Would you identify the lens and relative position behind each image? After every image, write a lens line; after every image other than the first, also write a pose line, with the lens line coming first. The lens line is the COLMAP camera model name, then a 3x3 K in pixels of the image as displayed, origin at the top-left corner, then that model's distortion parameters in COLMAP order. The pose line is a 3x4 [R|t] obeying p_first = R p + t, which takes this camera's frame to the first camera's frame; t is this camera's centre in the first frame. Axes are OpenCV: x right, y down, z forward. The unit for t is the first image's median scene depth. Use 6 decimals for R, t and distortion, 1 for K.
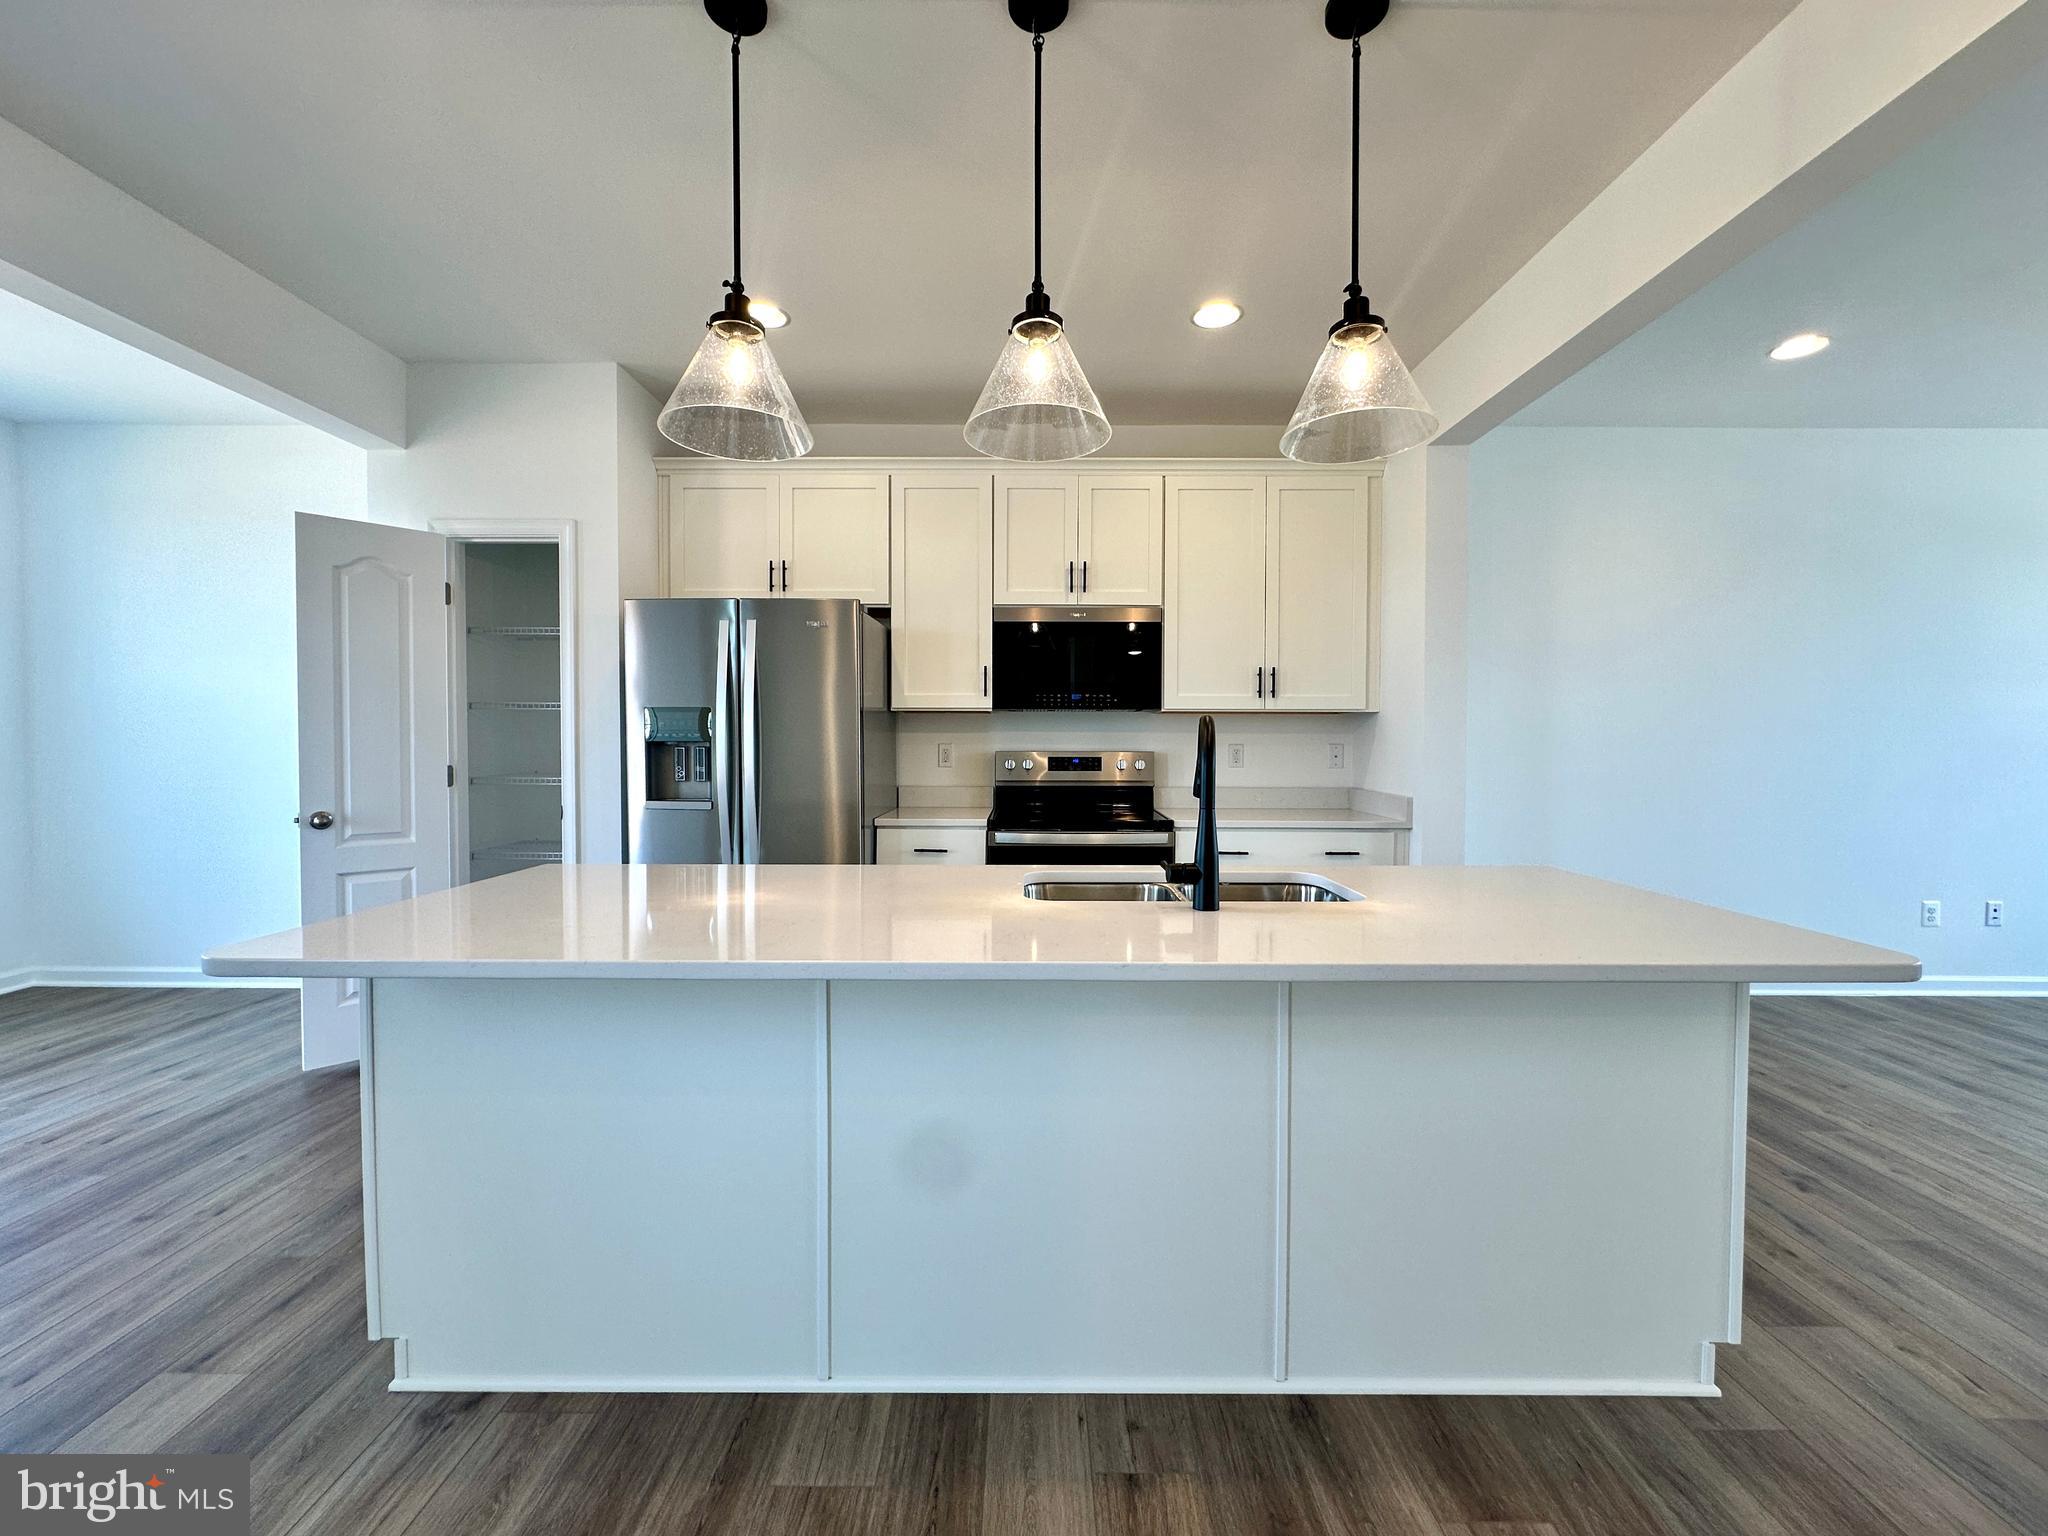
lens RADIAL K [[818.4, 0, 1023.7], [0, 818.4, 765.6], [0, 0, 1]] dist [-0.002480, 0.000638]
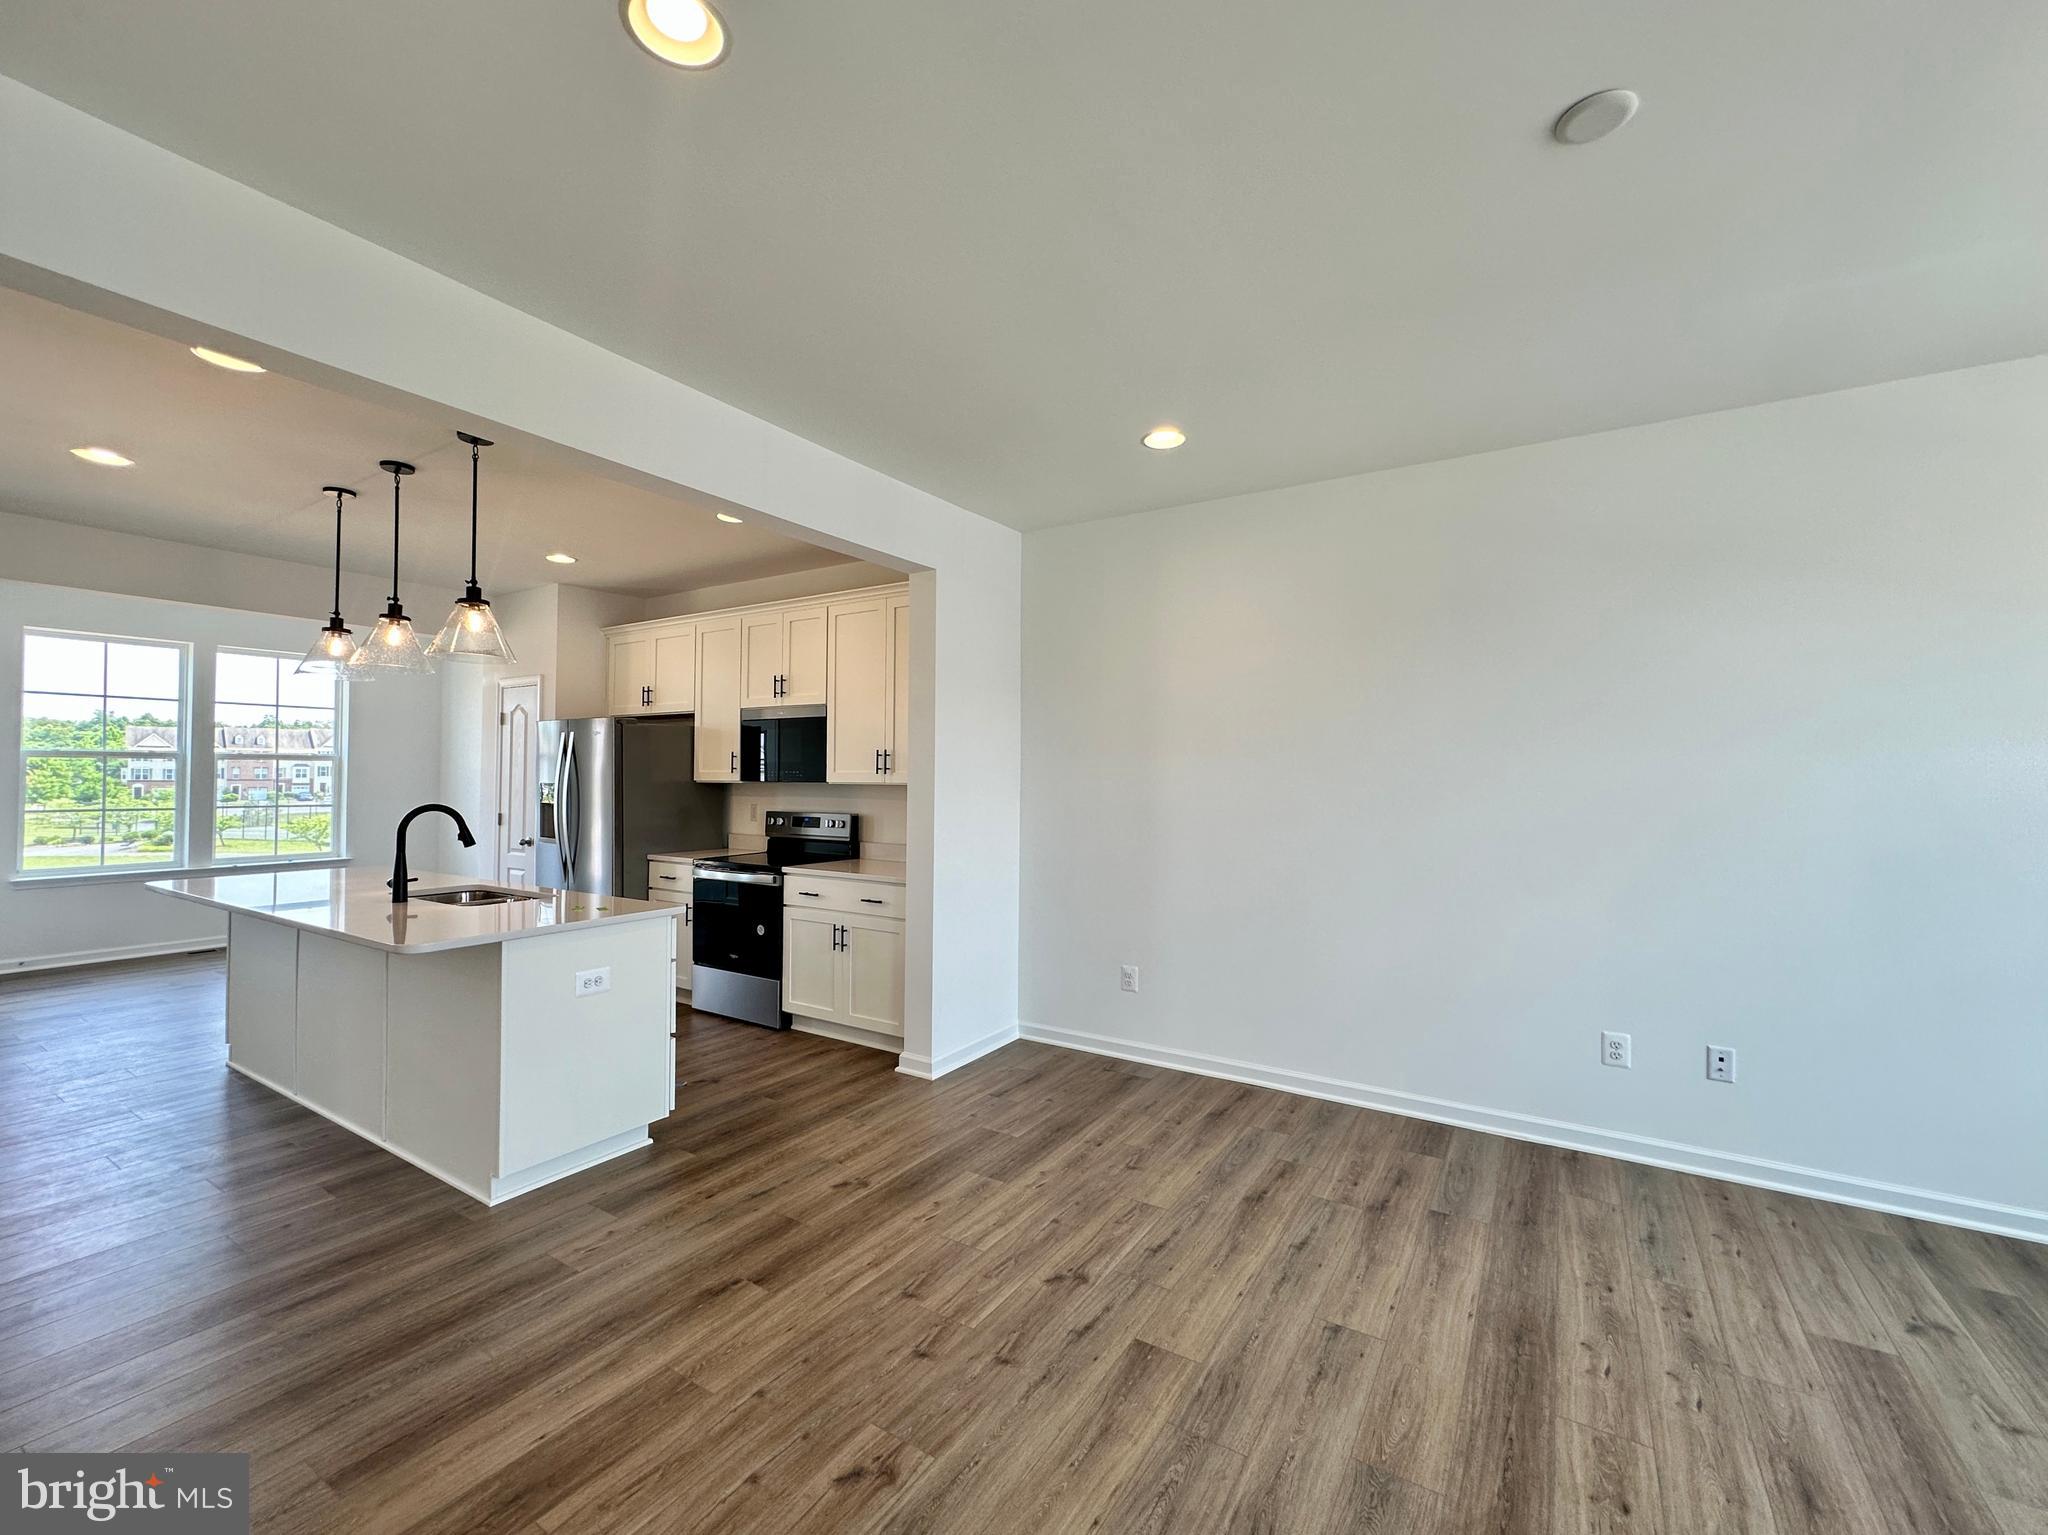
lens RADIAL K [[851.7, 0, 1024.0], [0, 851.7, 767.5], [0, 0, 1]] dist [-0.003127, 0.000270]
pose [[0.848115, -0.003885, -0.529797, 1.165842], [-0.019702, 0.999050, -0.038867, -0.046479], [0.529445, 0.043402, 0.847233, 0.013865]]
